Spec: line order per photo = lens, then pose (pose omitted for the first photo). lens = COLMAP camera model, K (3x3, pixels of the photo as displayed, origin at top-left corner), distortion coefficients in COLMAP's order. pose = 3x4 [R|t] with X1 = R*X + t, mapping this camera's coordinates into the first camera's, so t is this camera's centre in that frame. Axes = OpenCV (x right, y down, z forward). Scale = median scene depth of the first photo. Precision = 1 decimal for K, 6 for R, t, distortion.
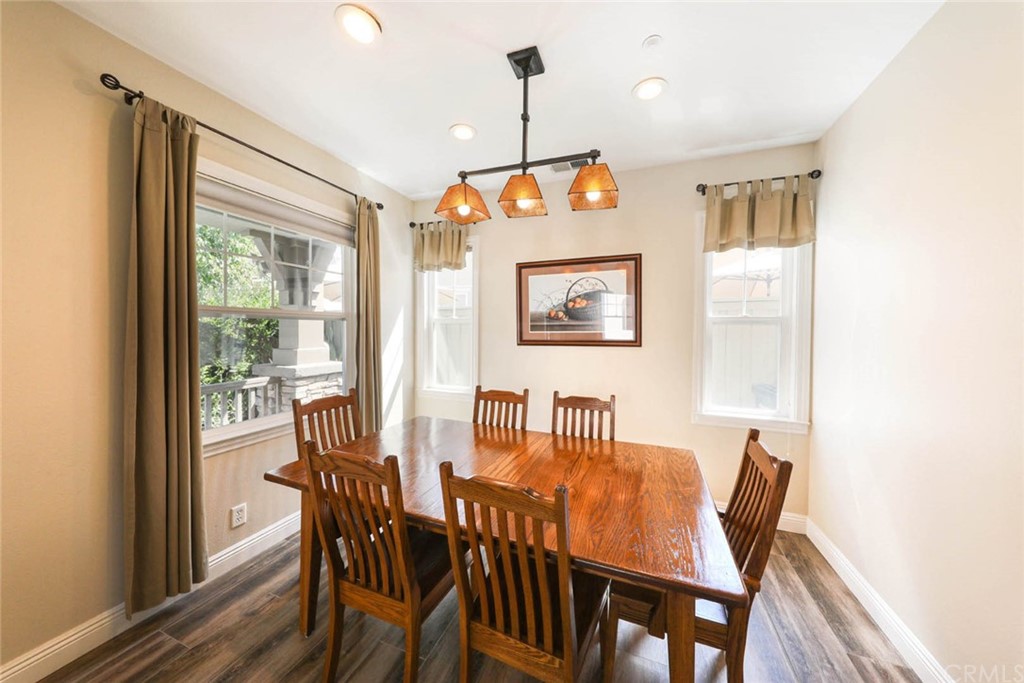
lens RADIAL K [[327.1, 0, 517.3], [0, 327.1, 340.0], [0, 0, 1]] dist [-0.001595, -0.002209]
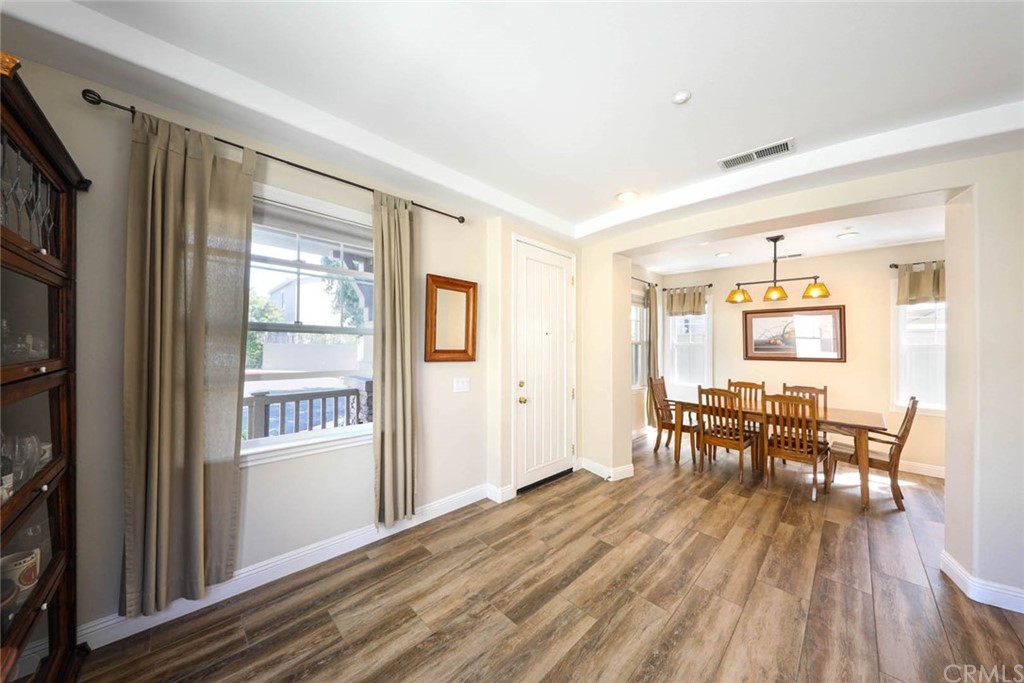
lens RADIAL K [[299.1, 0, 511.2], [0, 299.1, 344.1], [0, 0, 1]] dist [-0.000445, -0.004488]
pose [[0.884245, 0.004838, -0.466997, -0.404154], [-0.022390, 0.999236, -0.032043, 0.015066], [0.466485, 0.038789, 0.883678, -1.087857]]
